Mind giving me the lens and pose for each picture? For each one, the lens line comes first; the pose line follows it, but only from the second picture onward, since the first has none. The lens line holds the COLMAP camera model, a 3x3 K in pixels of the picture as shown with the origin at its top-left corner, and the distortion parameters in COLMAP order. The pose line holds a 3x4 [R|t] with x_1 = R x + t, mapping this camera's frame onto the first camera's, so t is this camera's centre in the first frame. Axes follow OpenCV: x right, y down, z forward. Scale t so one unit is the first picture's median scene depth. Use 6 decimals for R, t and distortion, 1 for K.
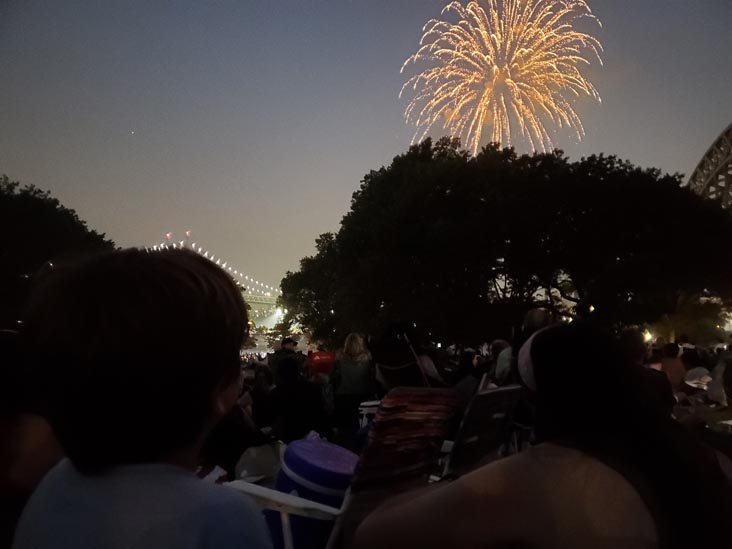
lens RADIAL K [[615.4, 0, 363.2], [0, 615.4, 303.3], [0, 0, 1]] dist [0.107947, -0.168084]
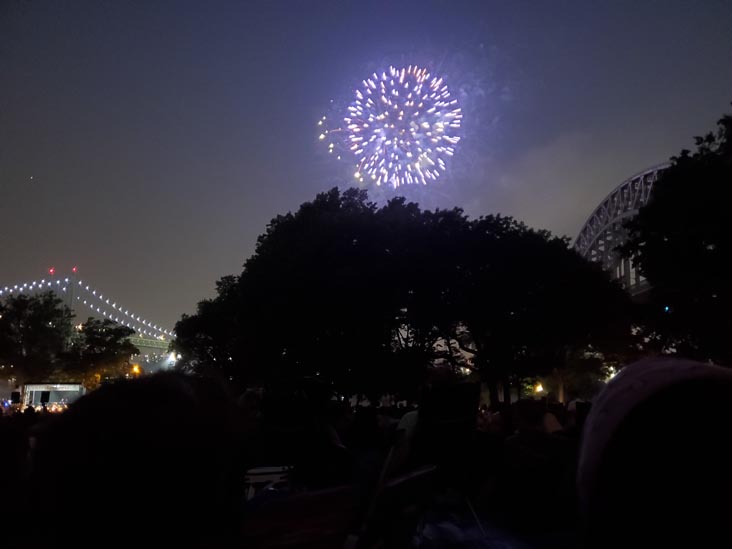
lens RADIAL K [[537.4, 0, 366.0], [0, 537.4, 274.5], [0, 0, 1]] dist [0.025247, -0.052710]
pose [[0.986847, 0.045615, 0.155088, 0.022091], [-0.025915, 0.991596, -0.126750, -0.015096], [-0.159566, 0.121064, 0.979736, 0.143777]]
